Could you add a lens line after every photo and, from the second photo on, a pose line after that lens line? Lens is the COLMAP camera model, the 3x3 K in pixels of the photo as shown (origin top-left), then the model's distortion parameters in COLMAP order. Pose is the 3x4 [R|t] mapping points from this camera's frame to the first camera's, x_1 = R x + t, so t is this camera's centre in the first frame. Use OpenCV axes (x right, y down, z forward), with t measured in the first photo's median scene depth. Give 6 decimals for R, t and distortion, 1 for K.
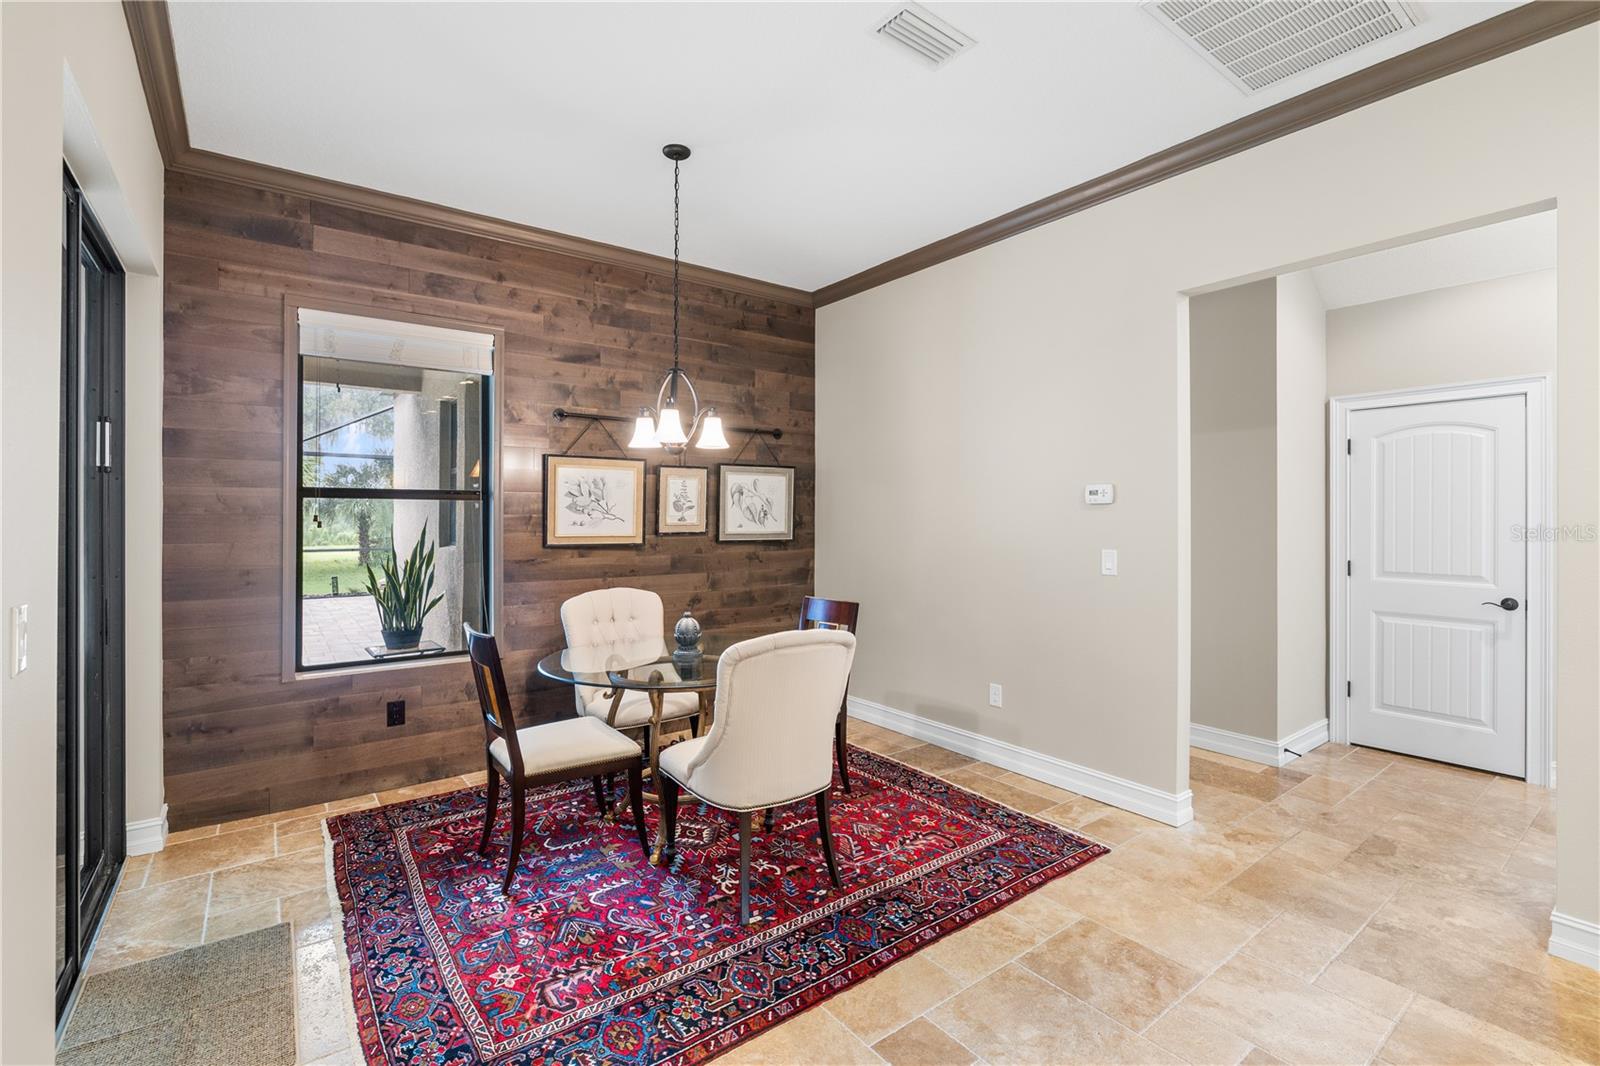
lens RADIAL K [[712.4, 0, 802.4], [0, 712.4, 516.0], [0, 0, 1]] dist [-0.009316, 0.000679]
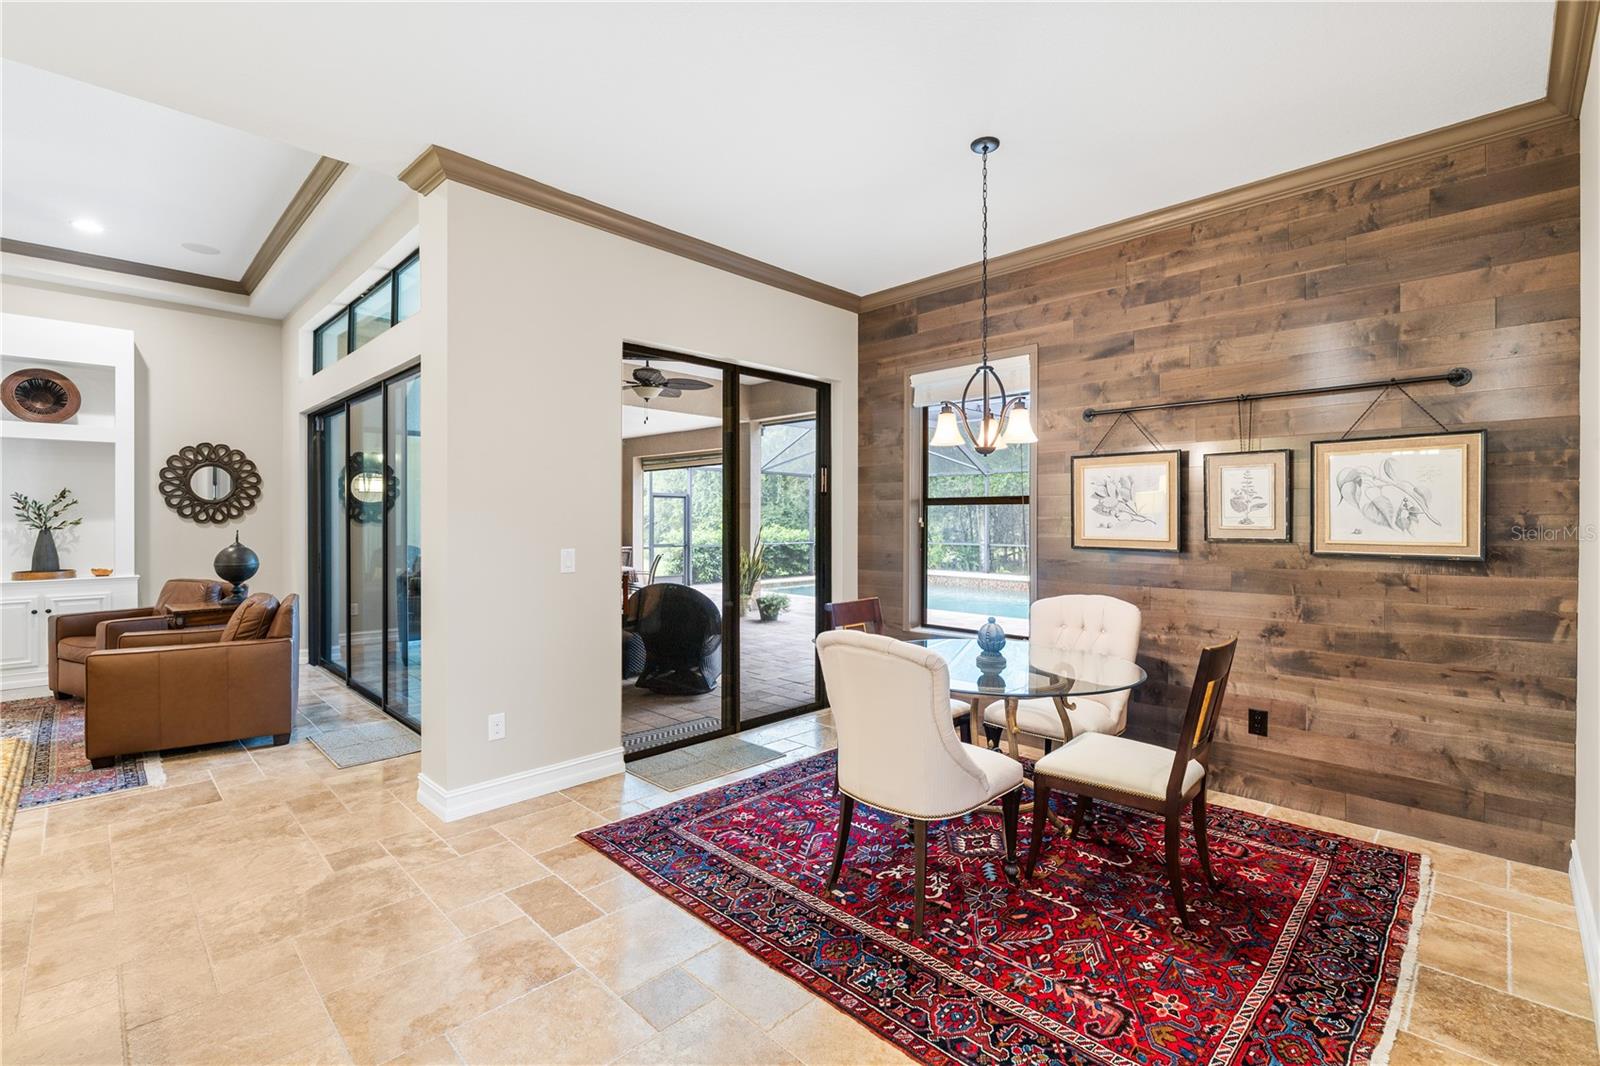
lens RADIAL K [[715.1, 0, 801.1], [0, 715.1, 521.1], [0, 0, 1]] dist [-0.007586, 0.000530]
pose [[0.135213, -0.000466, -0.990816, 0.593615], [0.000937, 1.000000, -0.000342, 0.004475], [0.990816, -0.000882, 0.135214, 0.479112]]
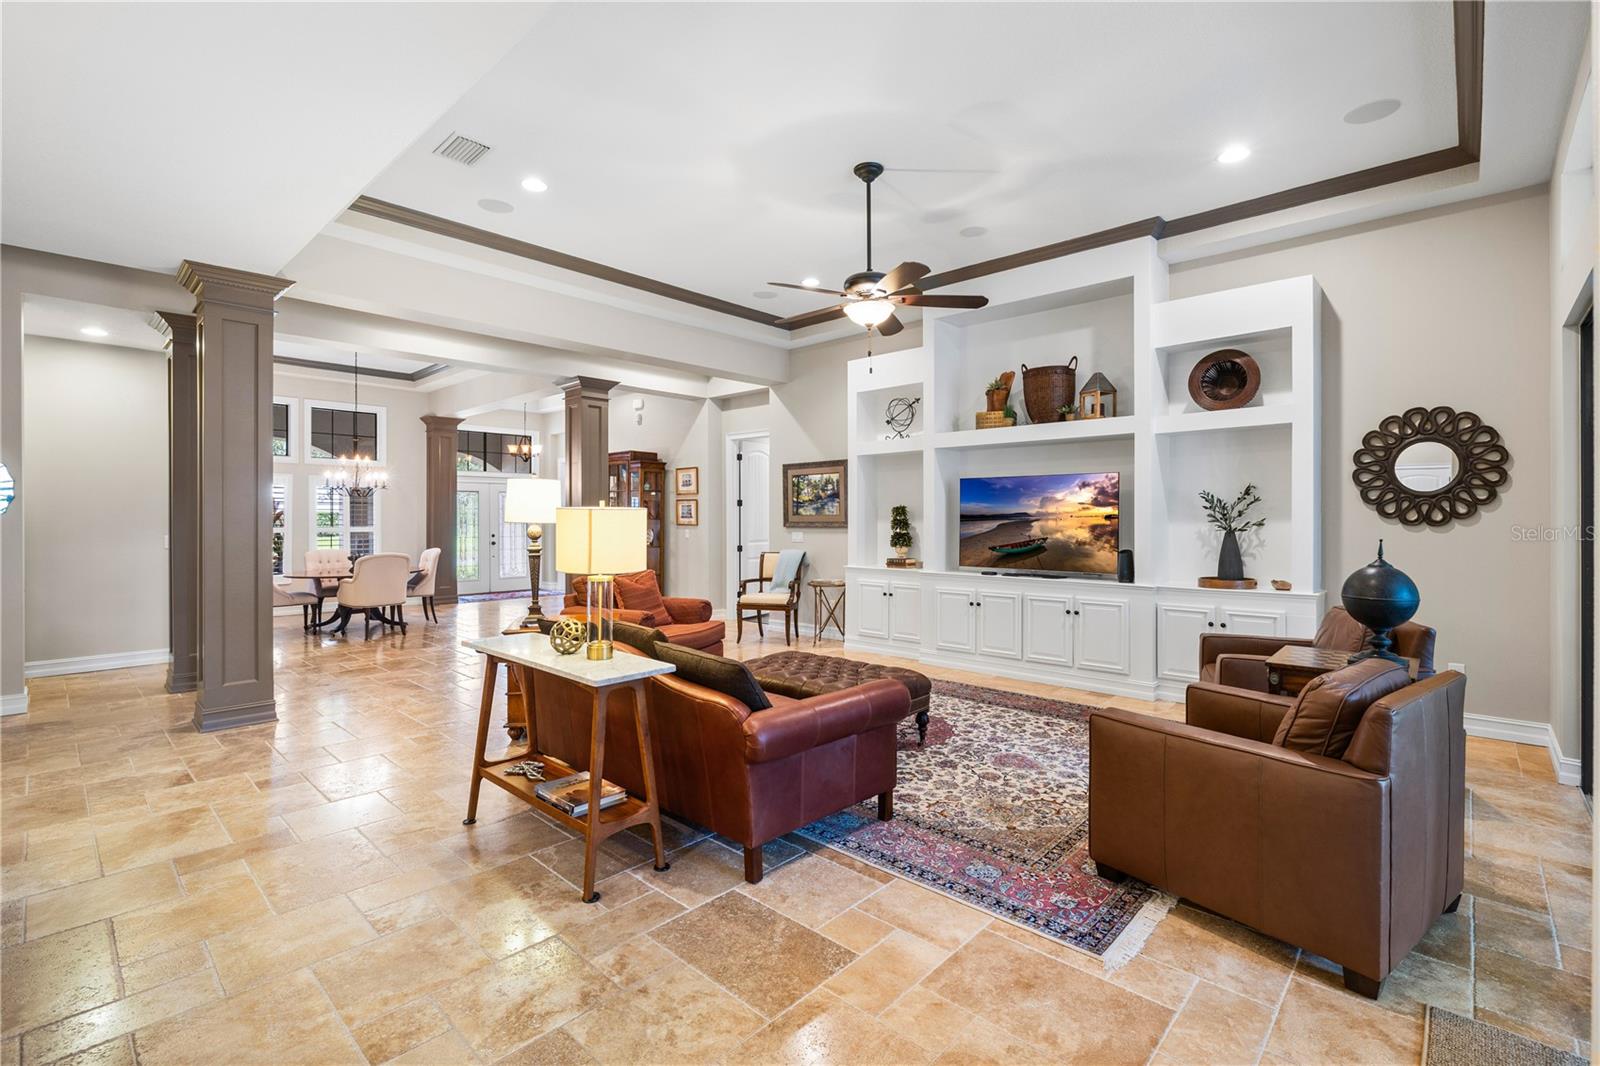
lens RADIAL K [[721.6, 0, 798.5], [0, 721.6, 519.6], [0, 0, 1]] dist [-0.003641, -0.000171]
pose [[-0.986075, -0.002231, -0.166287, -0.087285], [-0.002262, 0.999997, -0.000006, 0.000049], [0.166287, 0.000371, -0.986077, 0.290610]]
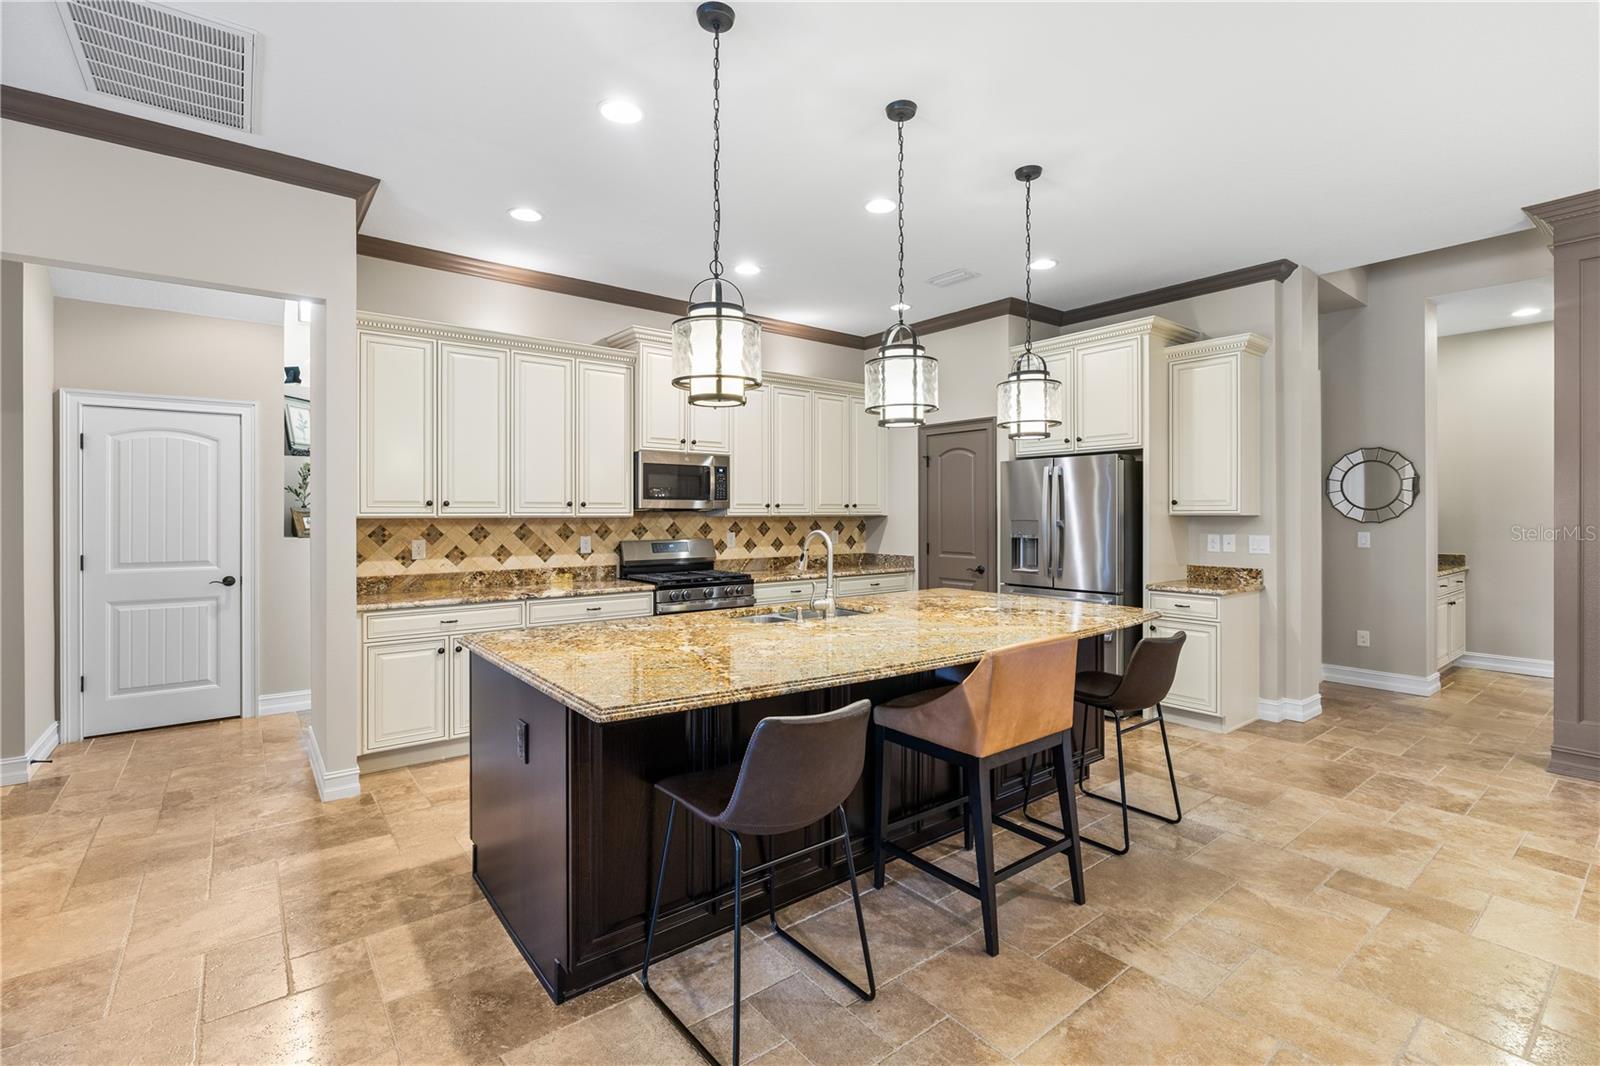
lens RADIAL K [[712.9, 0, 792.2], [0, 712.9, 529.7], [0, 0, 1]] dist [-0.014602, 0.000419]
pose [[-0.007647, -0.025141, 0.999655, -0.250842], [-0.001129, 0.999683, 0.025133, 0.000939], [-0.999970, -0.000936, -0.007673, 0.007569]]
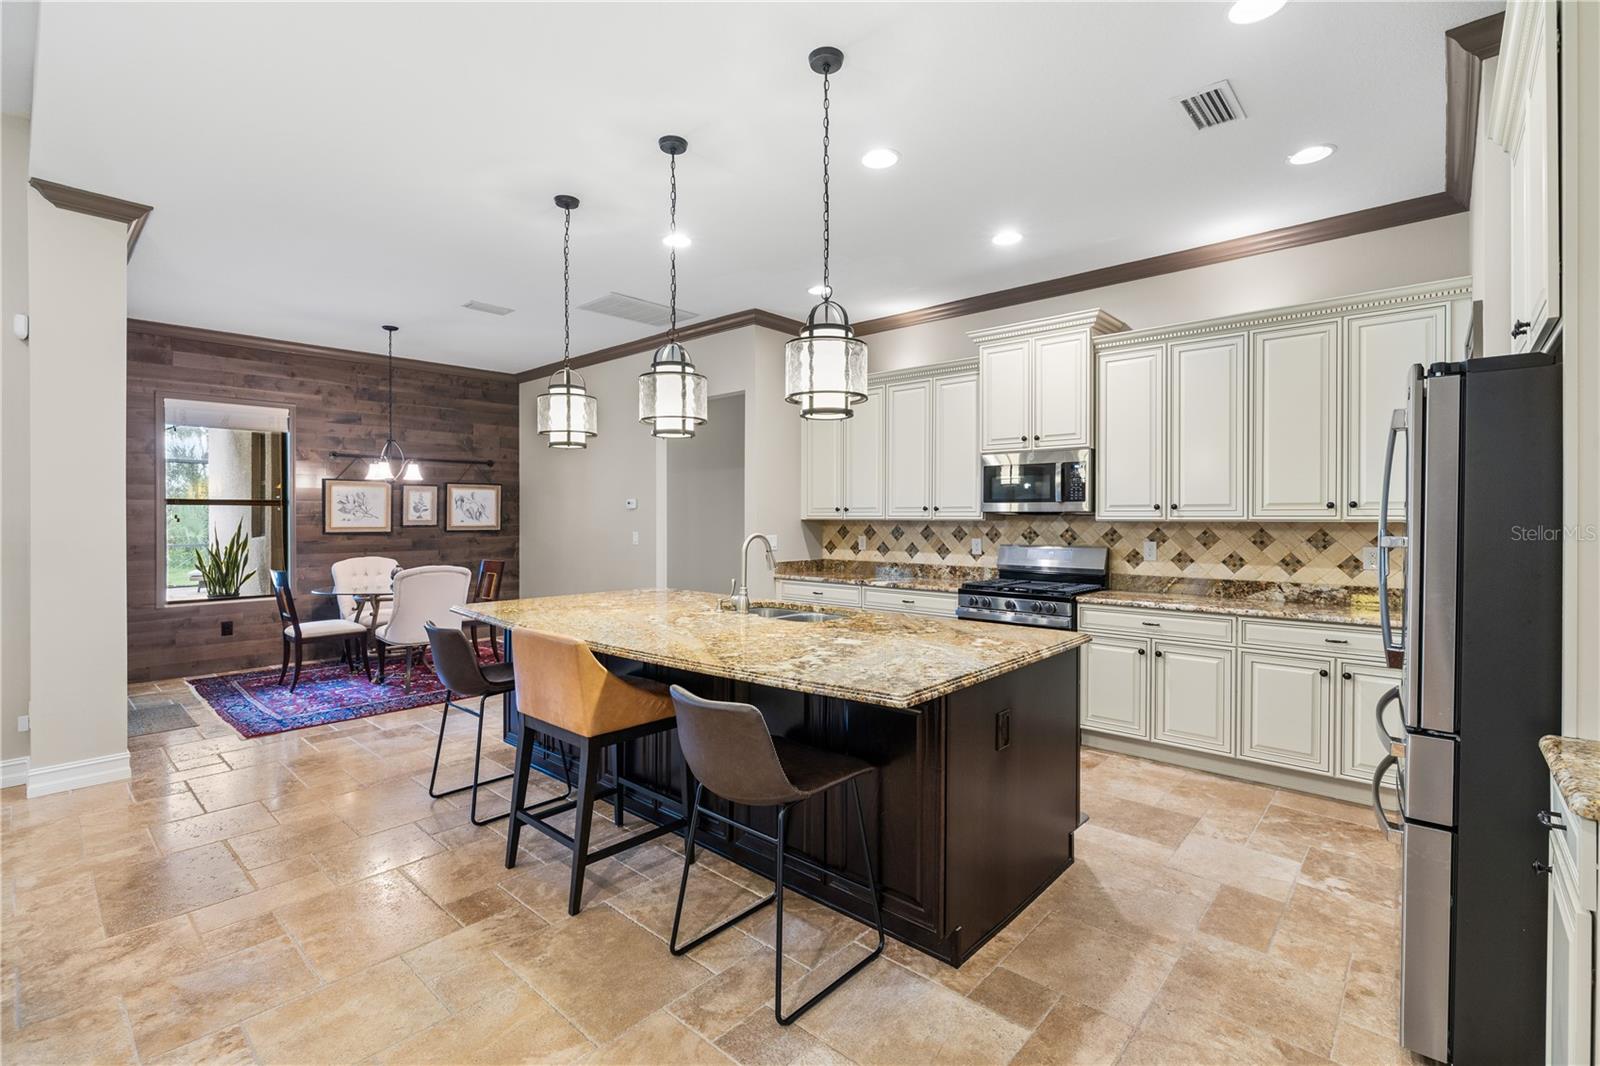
lens RADIAL K [[715.1, 0, 801.1], [0, 715.1, 521.1], [0, 0, 1]] dist [-0.007586, 0.000530]
pose [[0.981814, -0.002495, 0.189831, 0.430898], [0.000842, 0.999961, 0.008790, 0.000070], [-0.189846, -0.008470, 0.981777, -0.879505]]
